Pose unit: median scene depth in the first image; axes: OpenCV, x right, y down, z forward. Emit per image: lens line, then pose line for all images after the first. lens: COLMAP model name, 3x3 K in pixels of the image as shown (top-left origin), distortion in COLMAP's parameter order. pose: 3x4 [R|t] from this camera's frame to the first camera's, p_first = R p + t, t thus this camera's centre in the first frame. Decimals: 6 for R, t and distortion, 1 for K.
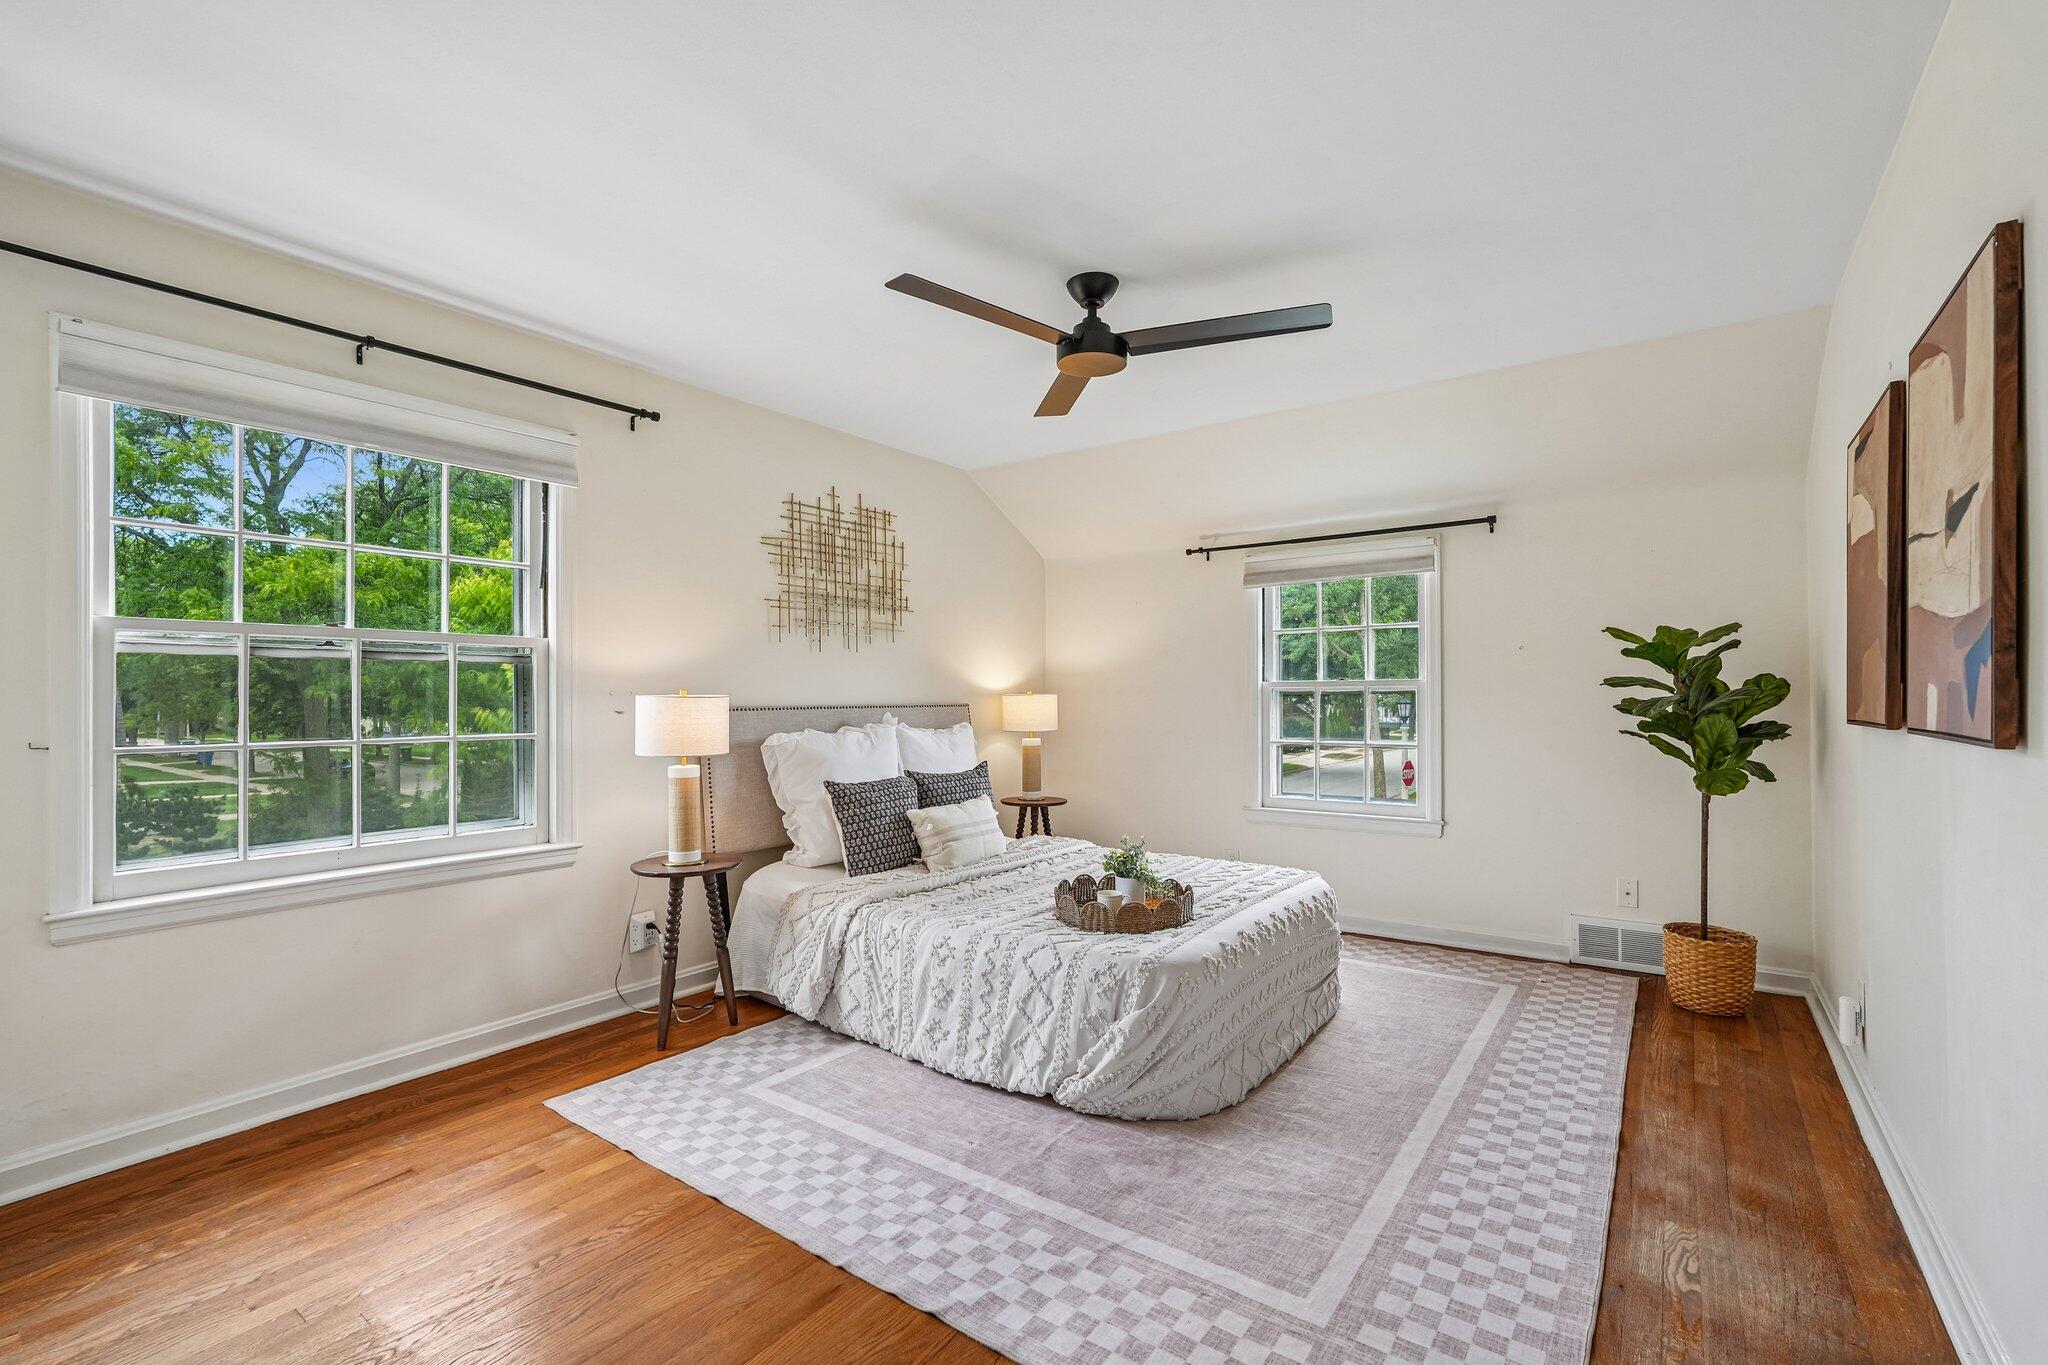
lens RADIAL K [[901.1, 0, 1020.6], [0, 901.1, 692.3], [0, 0, 1]] dist [-0.014531, 0.010401]
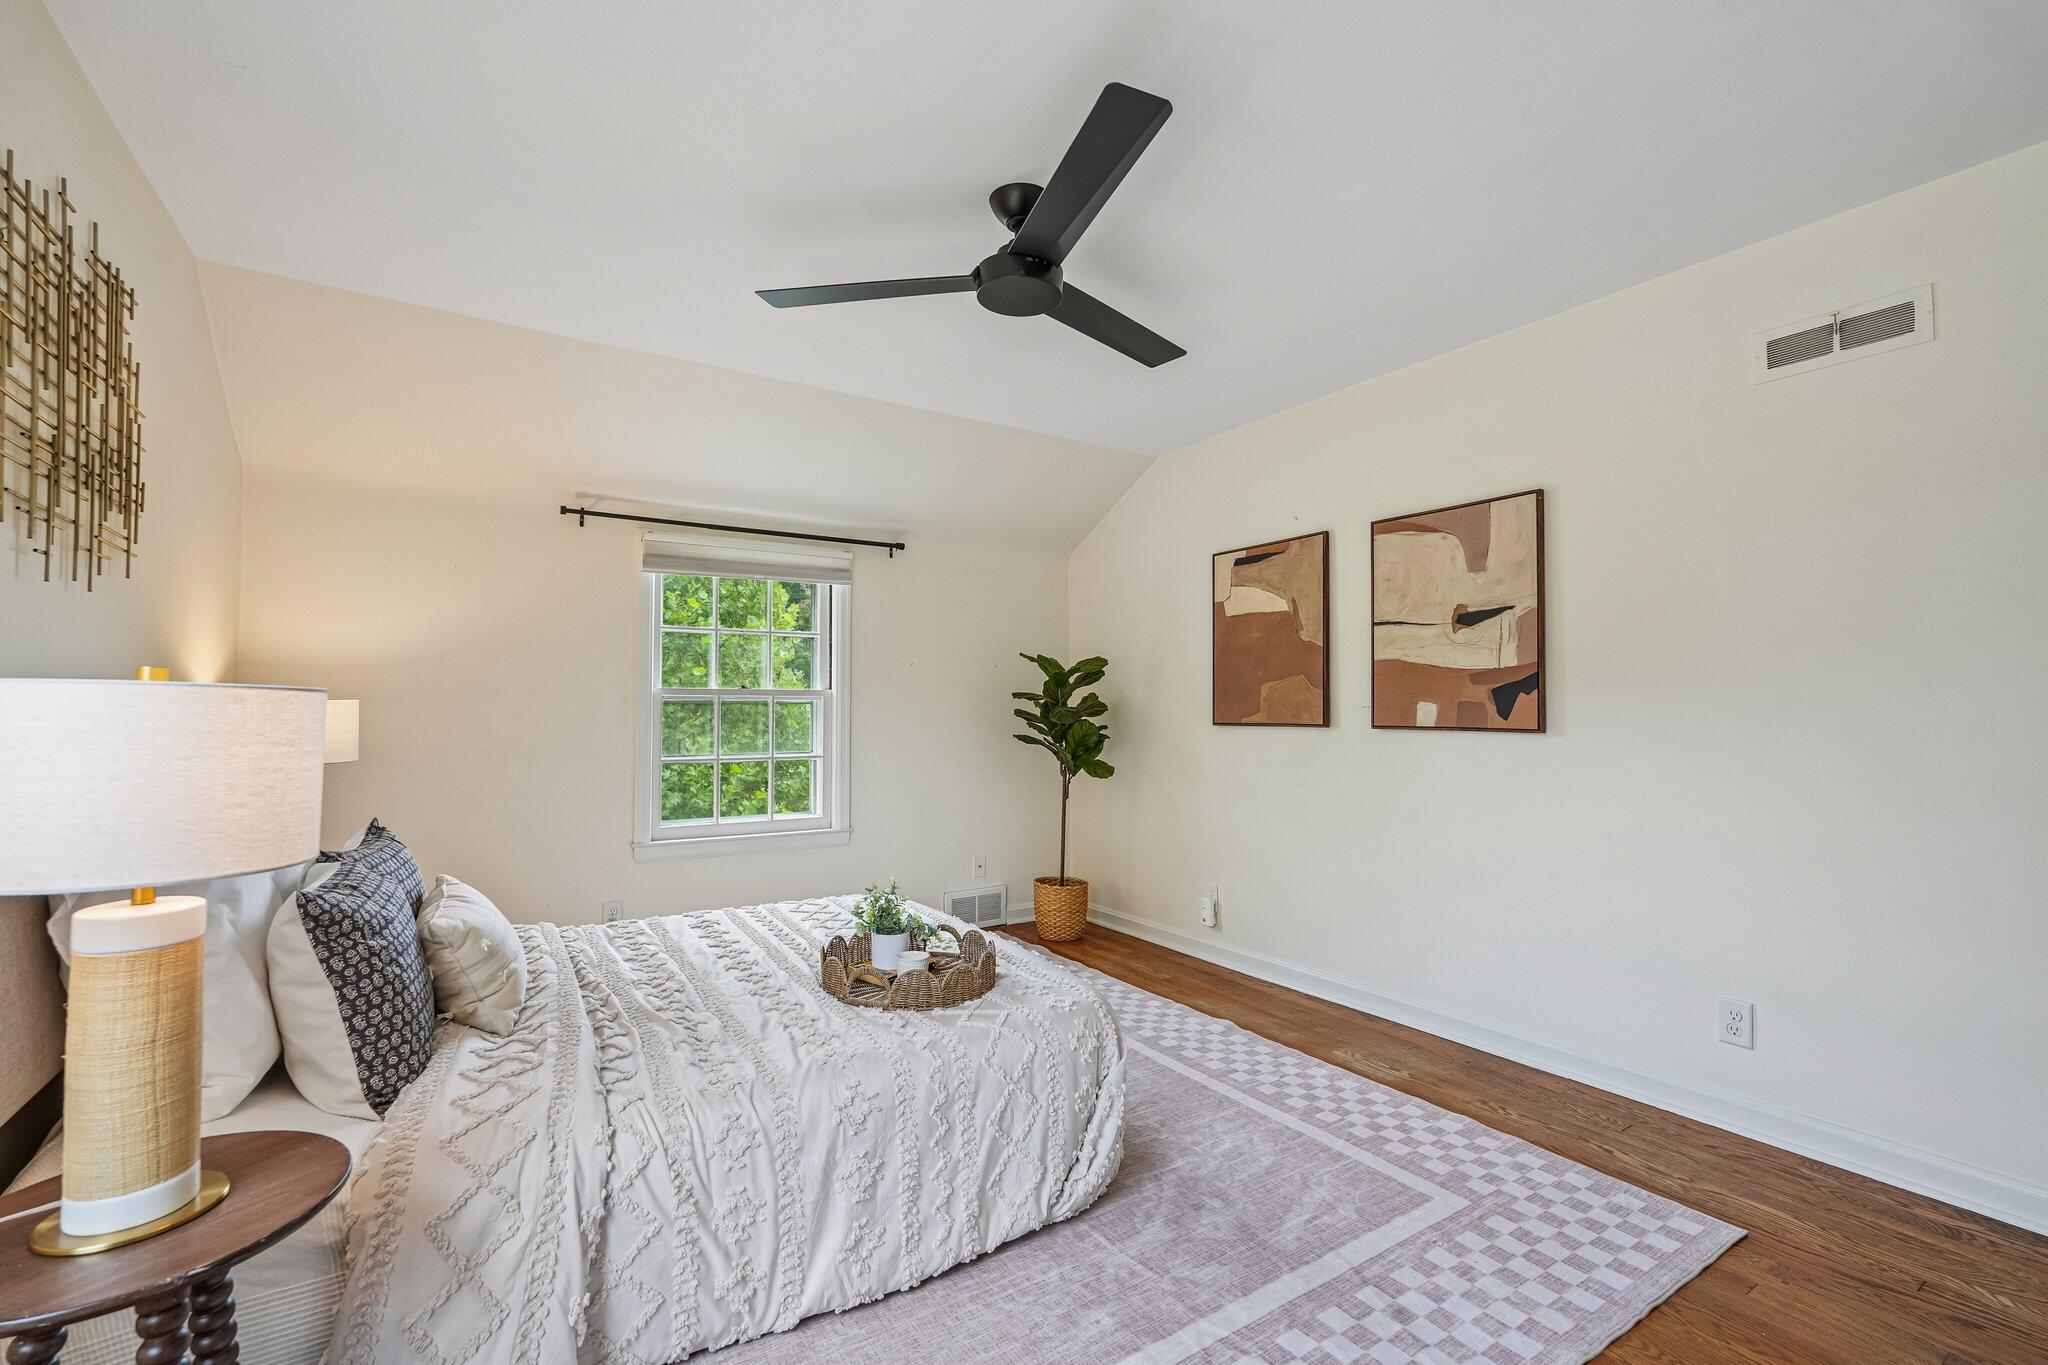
lens RADIAL K [[901.1, 0, 1020.6], [0, 901.1, 692.3], [0, 0, 1]] dist [-0.014531, 0.010401]
pose [[0.347364, 0.023564, 0.937434, -0.700575], [-0.009474, 0.999721, -0.021619, 0.012204], [-0.937682, -0.001371, 0.347491, 0.742978]]
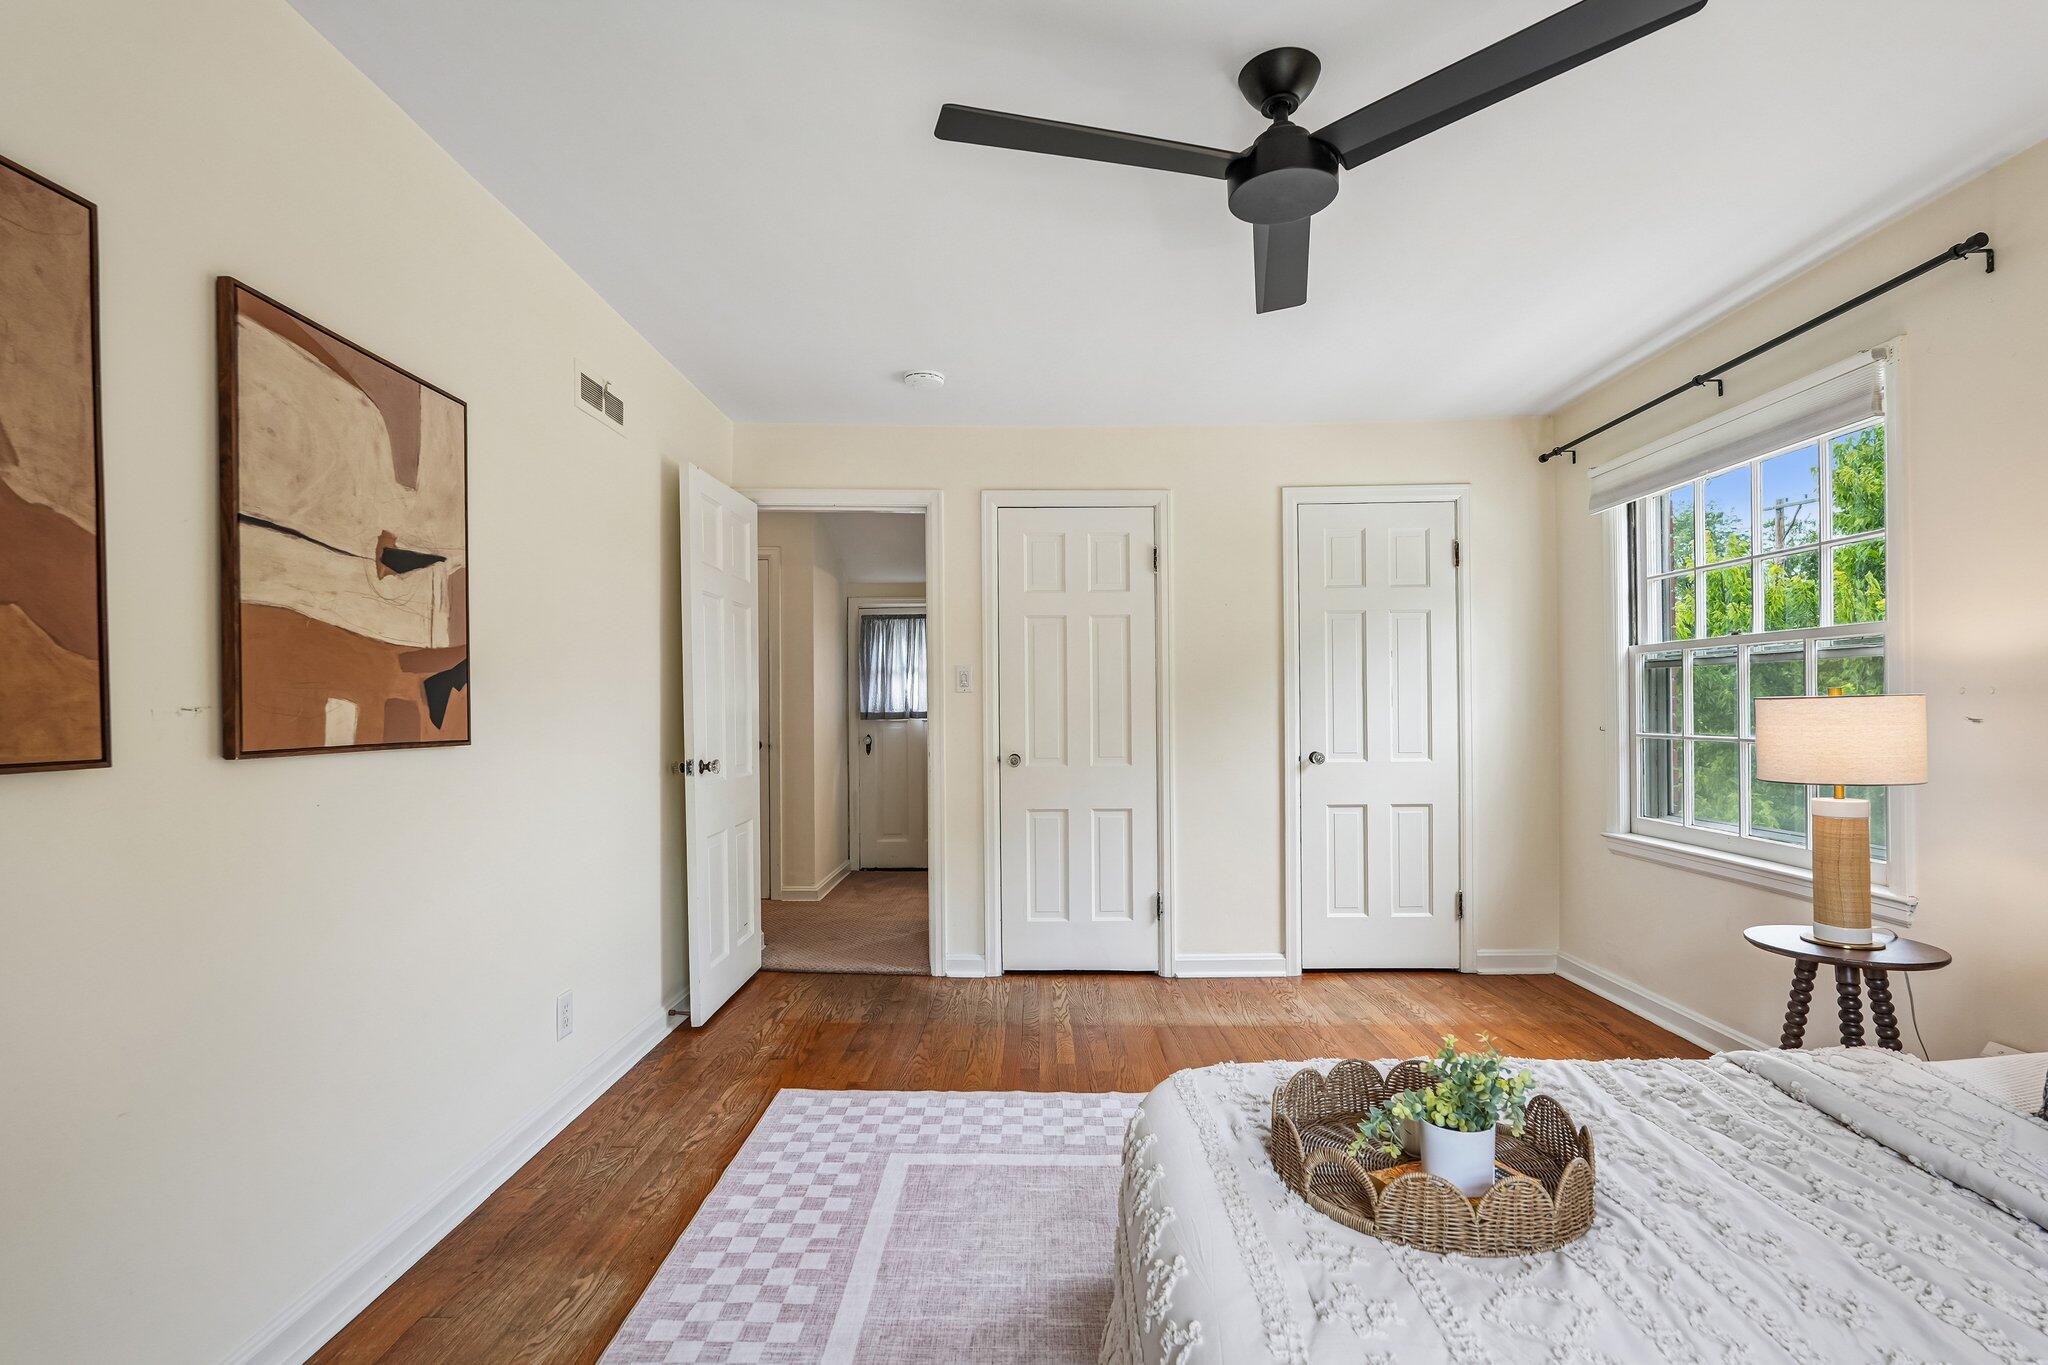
lens RADIAL K [[930.4, 0, 1037.7], [0, 930.4, 701.2], [0, 0, 1]] dist [-0.000151, 0.000064]
pose [[-0.802420, 0.006283, -0.596727, 0.656180], [0.012499, 0.999902, -0.006279, 0.005542], [0.596629, -0.012496, -0.802420, 1.490263]]
